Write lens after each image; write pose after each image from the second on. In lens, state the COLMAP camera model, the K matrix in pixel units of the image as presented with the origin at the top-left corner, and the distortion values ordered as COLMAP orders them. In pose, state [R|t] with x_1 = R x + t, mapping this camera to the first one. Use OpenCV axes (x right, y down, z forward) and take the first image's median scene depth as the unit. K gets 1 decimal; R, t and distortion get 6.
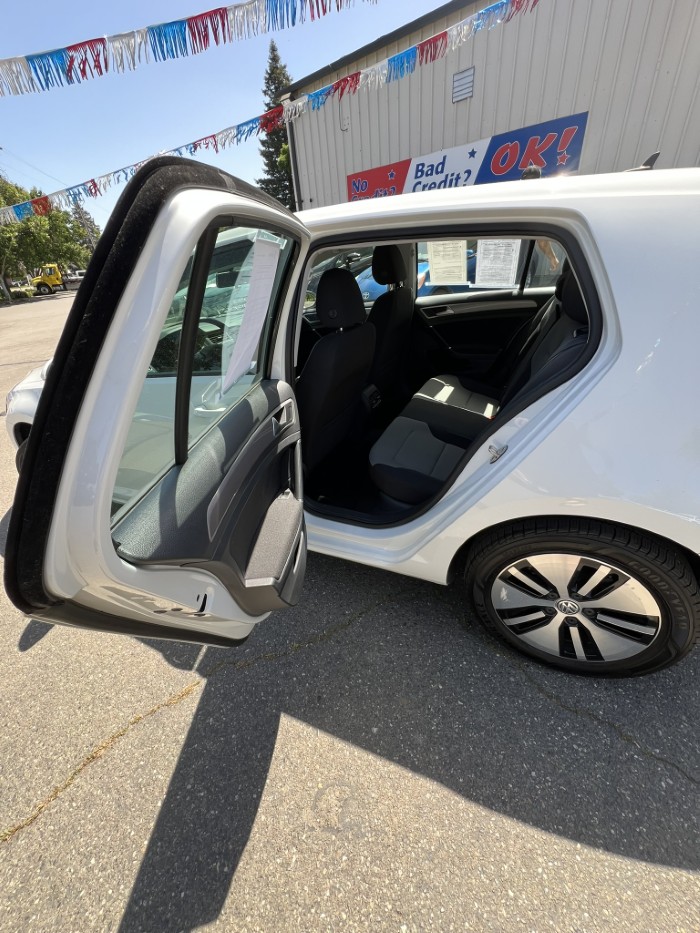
lens RADIAL K [[371.4, 0, 350.4], [0, 371.4, 467.6], [0, 0, 1]] dist [-0.002856, 0.000035]
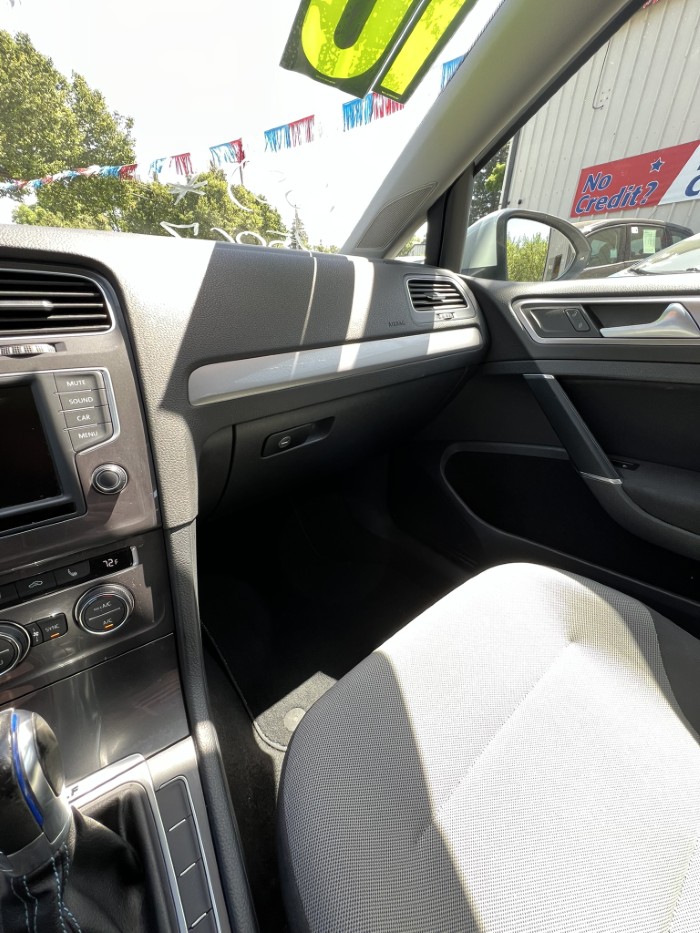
lens RADIAL K [[372.5, 0, 349.4], [0, 372.5, 467.5], [0, 0, 1]] dist [-0.003180, 0.000701]
pose [[0.906996, 0.277613, -0.316685, -0.150009], [-0.292164, 0.956367, 0.001607, -0.378561], [0.303313, 0.091067, 0.948529, 1.000852]]
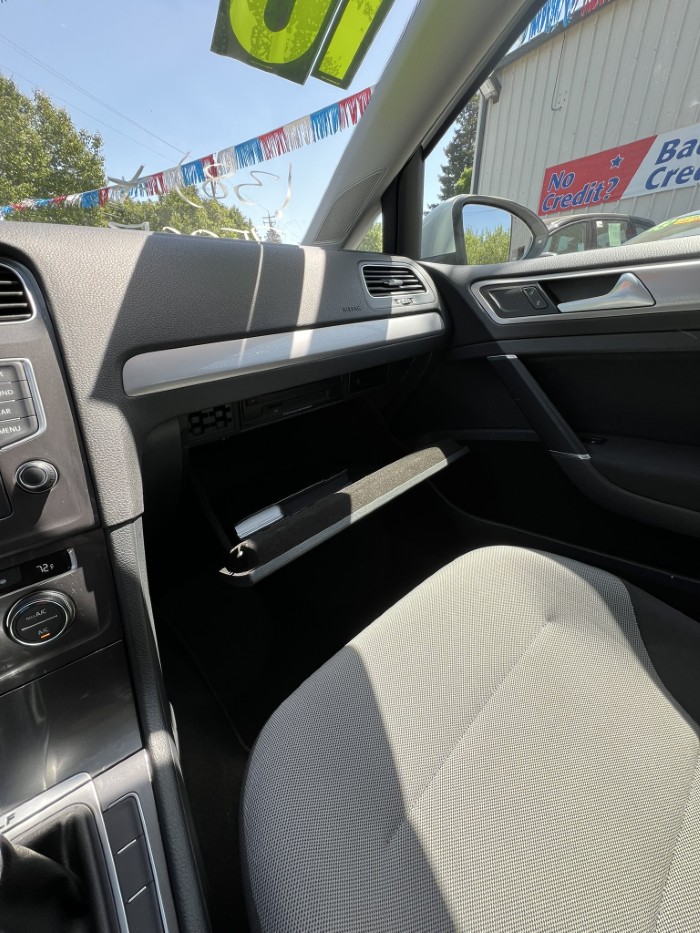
lens RADIAL K [[372.5, 0, 349.4], [0, 372.5, 467.5], [0, 0, 1]] dist [-0.003180, 0.000701]
pose [[0.930943, 0.213797, -0.296033, -0.136721], [-0.230270, 0.972889, -0.021508, -0.373915], [0.283409, 0.088190, 0.954936, 1.011687]]
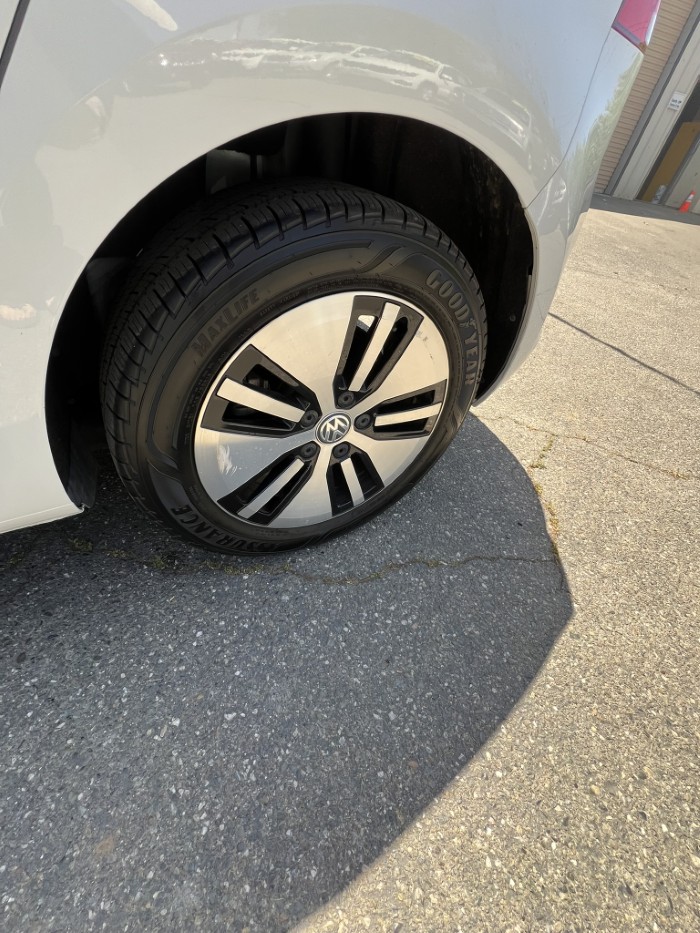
lens RADIAL K [[372.5, 0, 349.4], [0, 372.5, 467.5], [0, 0, 1]] dist [-0.003180, 0.000701]
pose [[0.564260, -0.415922, 0.713176, 0.102964], [0.236495, 0.909059, 0.343047, 0.133202], [-0.791000, -0.024906, 0.611309, 0.350276]]
